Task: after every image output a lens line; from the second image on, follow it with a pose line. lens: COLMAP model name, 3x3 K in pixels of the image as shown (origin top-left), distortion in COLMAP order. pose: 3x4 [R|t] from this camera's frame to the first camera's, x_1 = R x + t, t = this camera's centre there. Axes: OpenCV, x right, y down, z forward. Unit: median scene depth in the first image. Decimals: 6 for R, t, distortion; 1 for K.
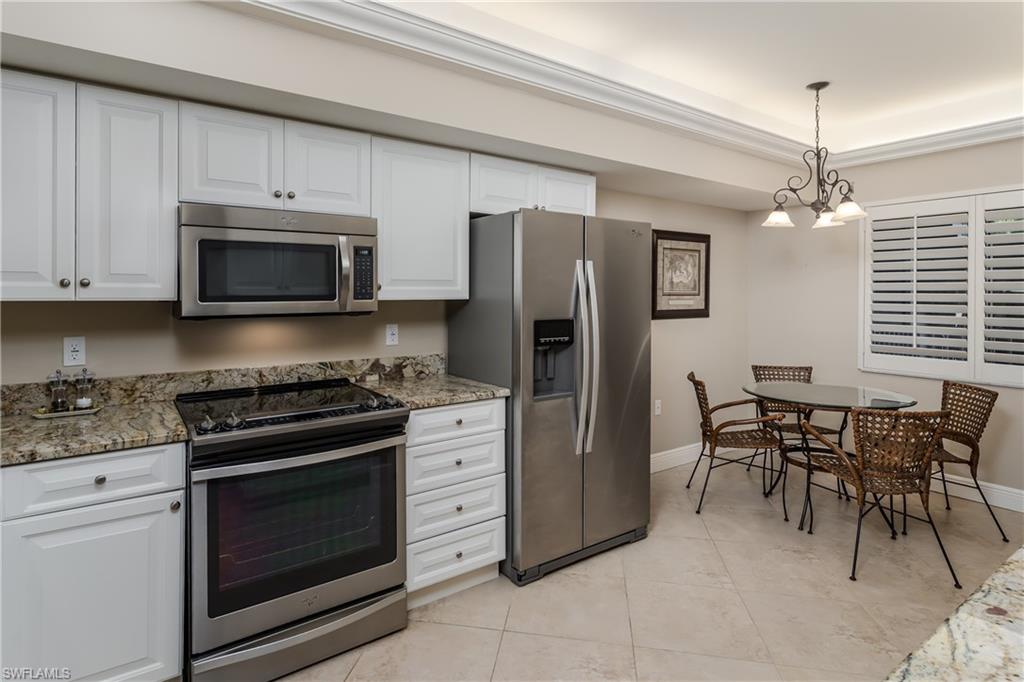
lens RADIAL K [[518.0, 0, 517.6], [0, 518.0, 293.9], [0, 0, 1]] dist [0.001744, 0.000478]
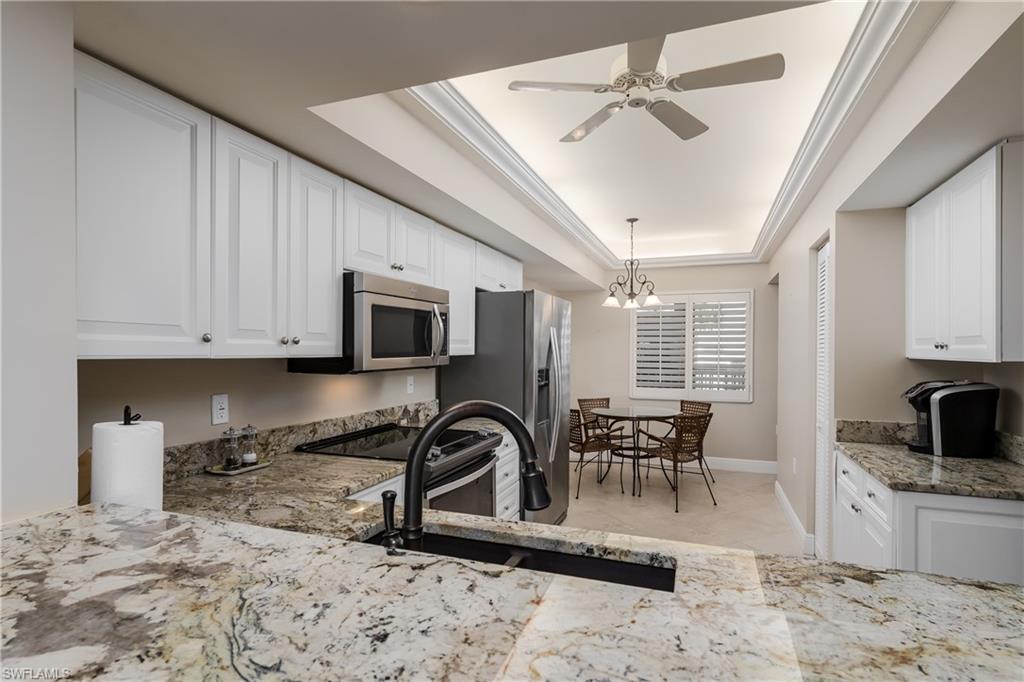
lens RADIAL K [[497.8, 0, 514.4], [0, 497.8, 352.9], [0, 0, 1]] dist [-0.002620, -0.000135]
pose [[0.822511, -0.002265, 0.568744, -0.770097], [-0.002877, 0.999963, 0.008143, -0.004627], [-0.568742, -0.008334, 0.822474, -0.076943]]
